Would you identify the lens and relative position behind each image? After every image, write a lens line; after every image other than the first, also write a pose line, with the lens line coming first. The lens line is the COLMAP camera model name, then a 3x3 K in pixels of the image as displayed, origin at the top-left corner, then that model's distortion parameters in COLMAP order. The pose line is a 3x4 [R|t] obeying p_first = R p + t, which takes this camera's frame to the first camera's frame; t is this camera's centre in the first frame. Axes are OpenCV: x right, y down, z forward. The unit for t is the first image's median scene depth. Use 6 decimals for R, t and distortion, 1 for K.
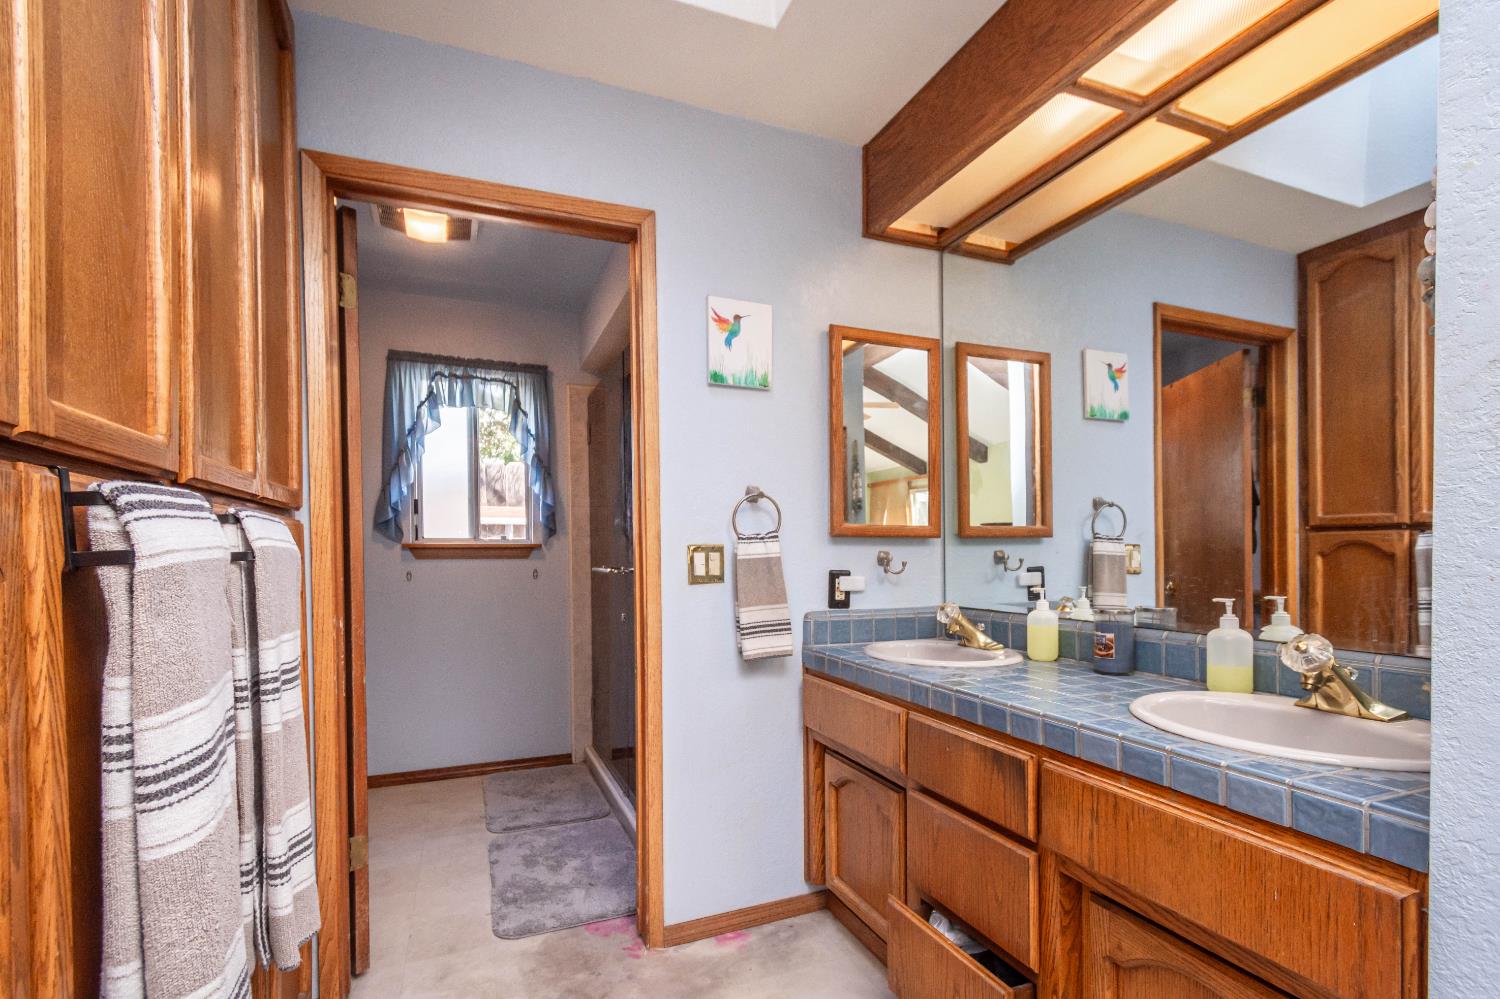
lens RADIAL K [[684.8, 0, 750.8], [0, 684.8, 571.5], [0, 0, 1]] dist [0.006914, -0.000195]
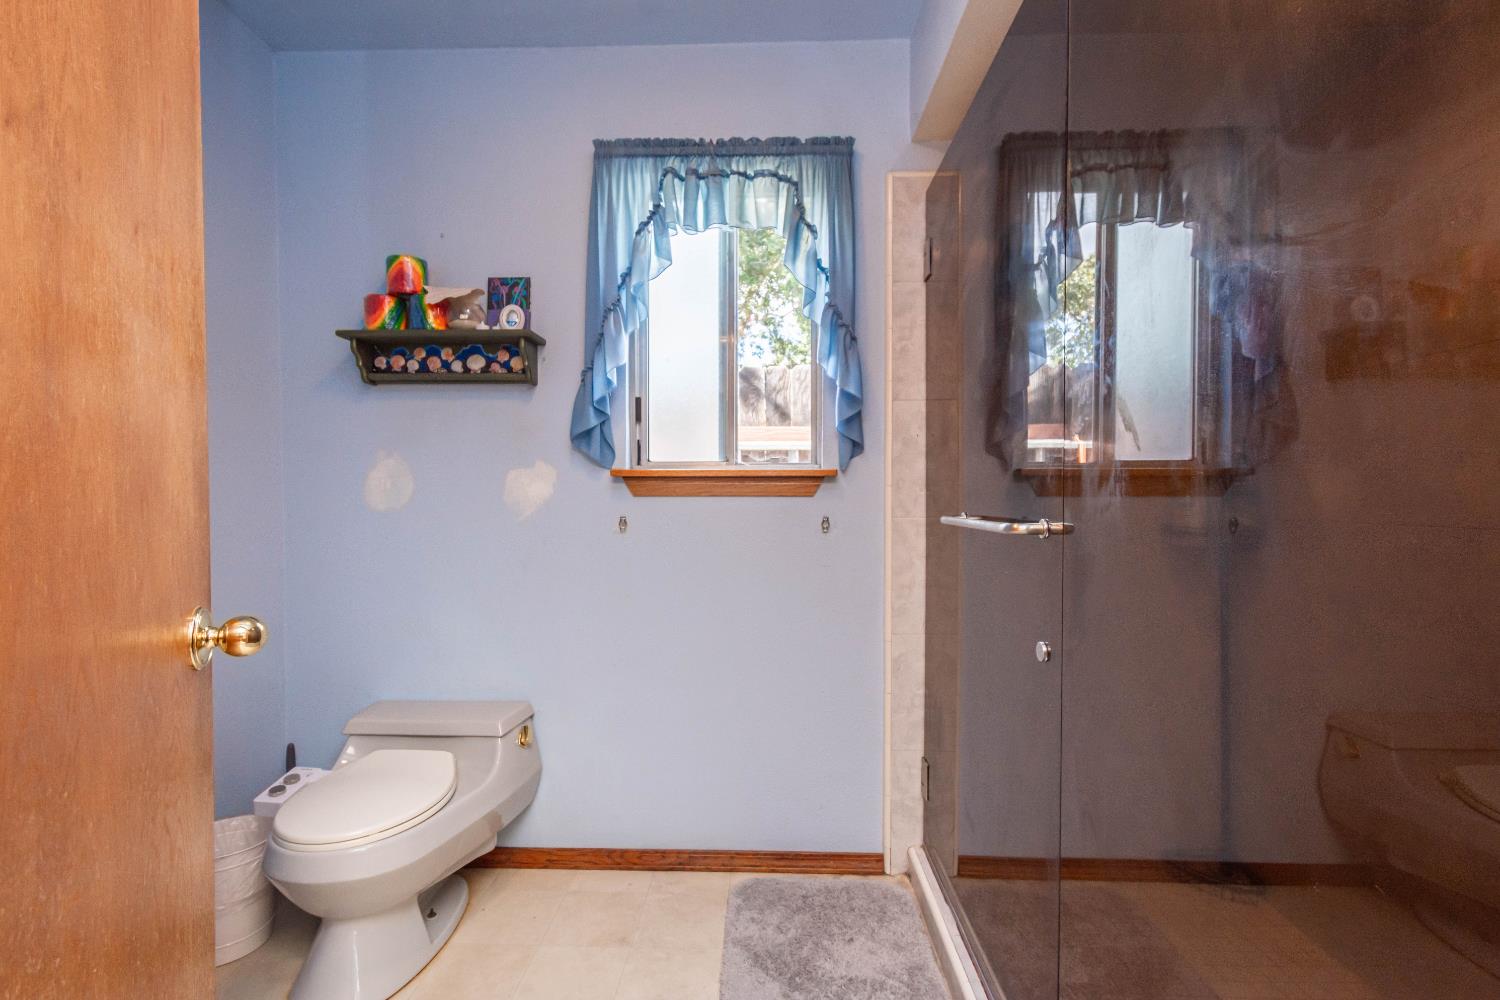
lens RADIAL K [[684.8, 0, 748.6], [0, 684.8, 504.4], [0, 0, 1]] dist [0.006914, -0.000195]
pose [[0.914048, 0.014353, -0.405352, -0.151048], [-0.016257, 0.999867, -0.001255, -0.011078], [0.405280, 0.007737, 0.914160, 0.481885]]
